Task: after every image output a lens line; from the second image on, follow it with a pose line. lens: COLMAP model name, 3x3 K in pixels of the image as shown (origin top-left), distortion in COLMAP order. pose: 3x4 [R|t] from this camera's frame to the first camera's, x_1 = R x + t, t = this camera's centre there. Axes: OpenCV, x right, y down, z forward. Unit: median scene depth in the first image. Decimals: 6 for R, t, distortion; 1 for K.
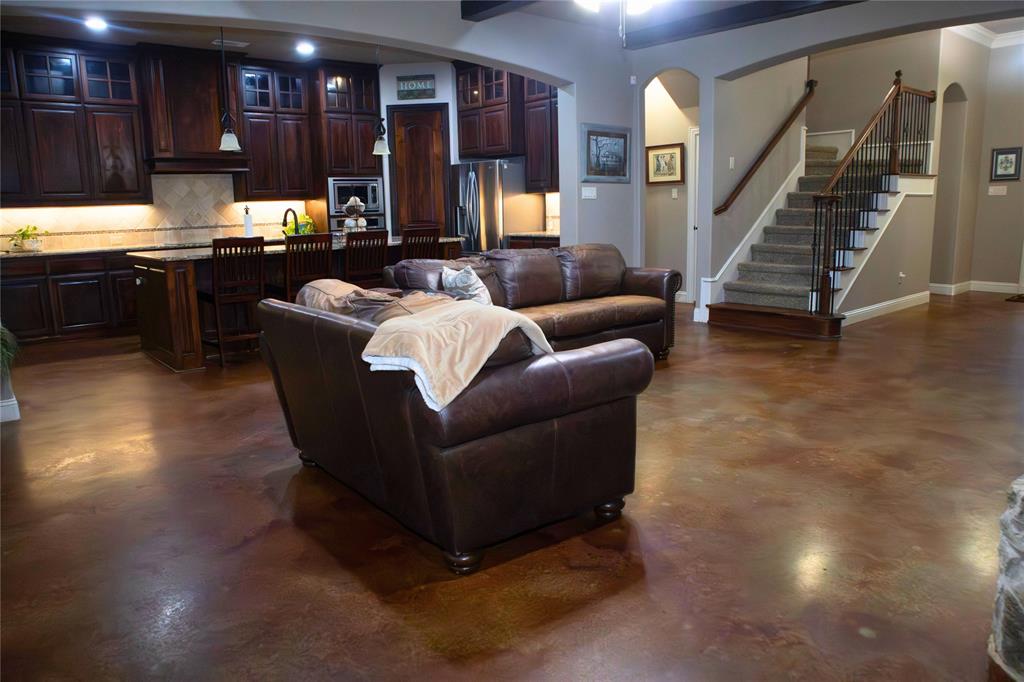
lens RADIAL K [[712.7, 0, 501.6], [0, 712.7, 345.5], [0, 0, 1]] dist [-0.039118, 0.017126]
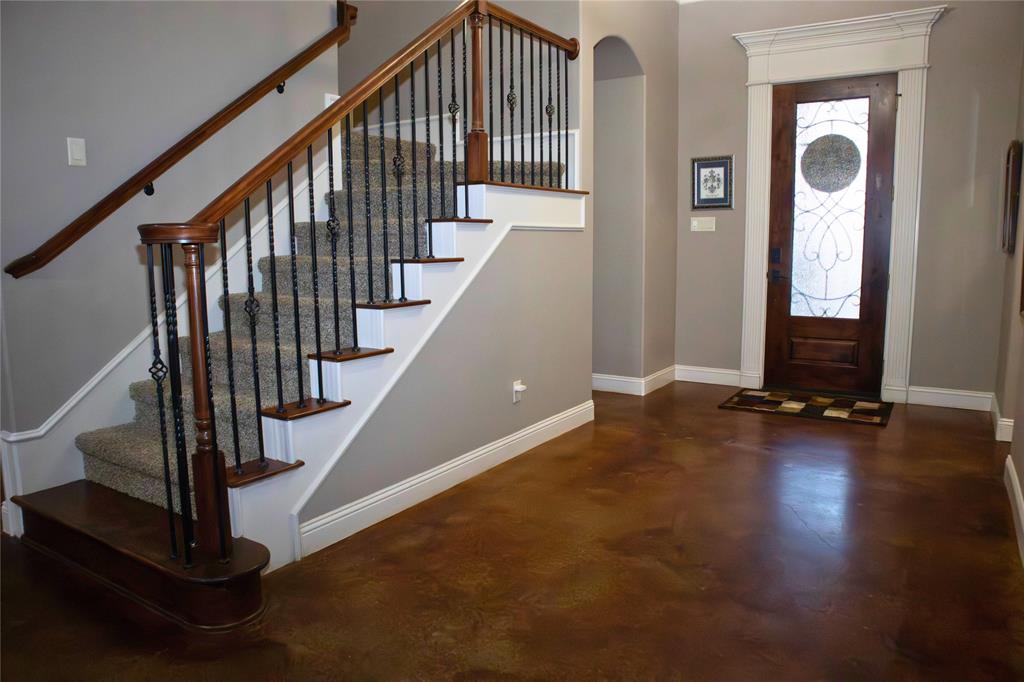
lens RADIAL K [[712.7, 0, 514.0], [0, 712.7, 337.0], [0, 0, 1]] dist [-0.039118, 0.017126]
pose [[0.960027, -0.022525, 0.279001, 0.394760], [0.037673, 0.998086, -0.049050, -0.102480], [-0.277362, 0.057600, 0.959037, 0.477427]]
